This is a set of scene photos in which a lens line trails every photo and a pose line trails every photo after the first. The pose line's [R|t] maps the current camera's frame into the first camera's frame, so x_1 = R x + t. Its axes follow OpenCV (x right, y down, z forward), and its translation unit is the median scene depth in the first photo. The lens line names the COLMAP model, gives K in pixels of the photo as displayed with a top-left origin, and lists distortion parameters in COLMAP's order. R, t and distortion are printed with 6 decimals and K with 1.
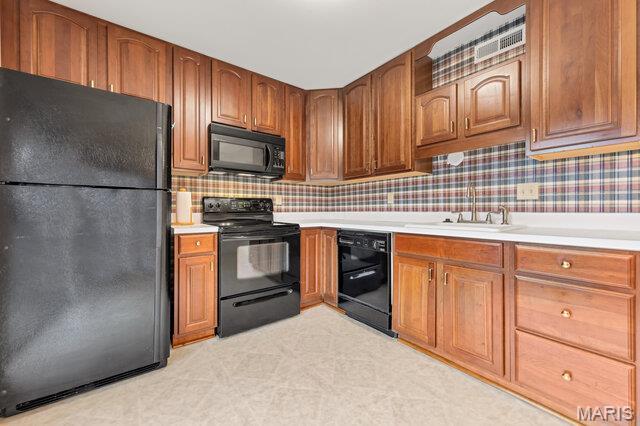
lens RADIAL K [[247.5, 0, 318.0], [0, 247.5, 209.6], [0, 0, 1]] dist [-0.003296, 0.000010]
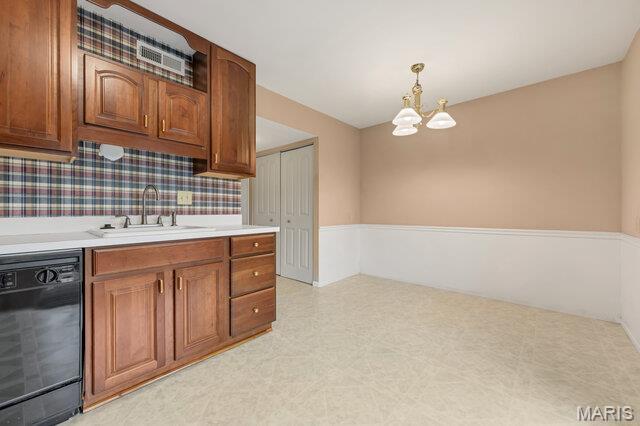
lens RADIAL K [[247.5, 0, 318.0], [0, 247.5, 213.0], [0, 0, 1]] dist [-0.003296, 0.000010]
pose [[-0.178579, -0.002598, 0.983922, -0.398348], [0.002347, 0.999993, 0.003067, -0.000183], [-0.983923, 0.002857, -0.178571, 0.468042]]
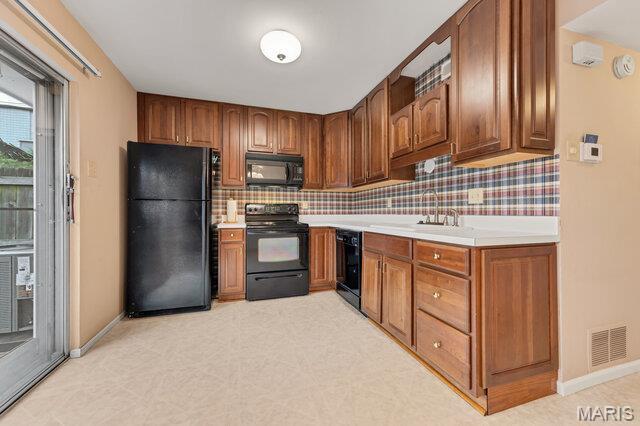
lens RADIAL K [[247.5, 0, 314.6], [0, 247.5, 211.3], [0, 0, 1]] dist [-0.003296, 0.000010]
pose [[0.938887, -0.001453, -0.344222, 0.459285], [-0.000157, 0.999989, -0.004648, -0.001194], [0.344225, 0.004418, 0.938877, -0.221144]]
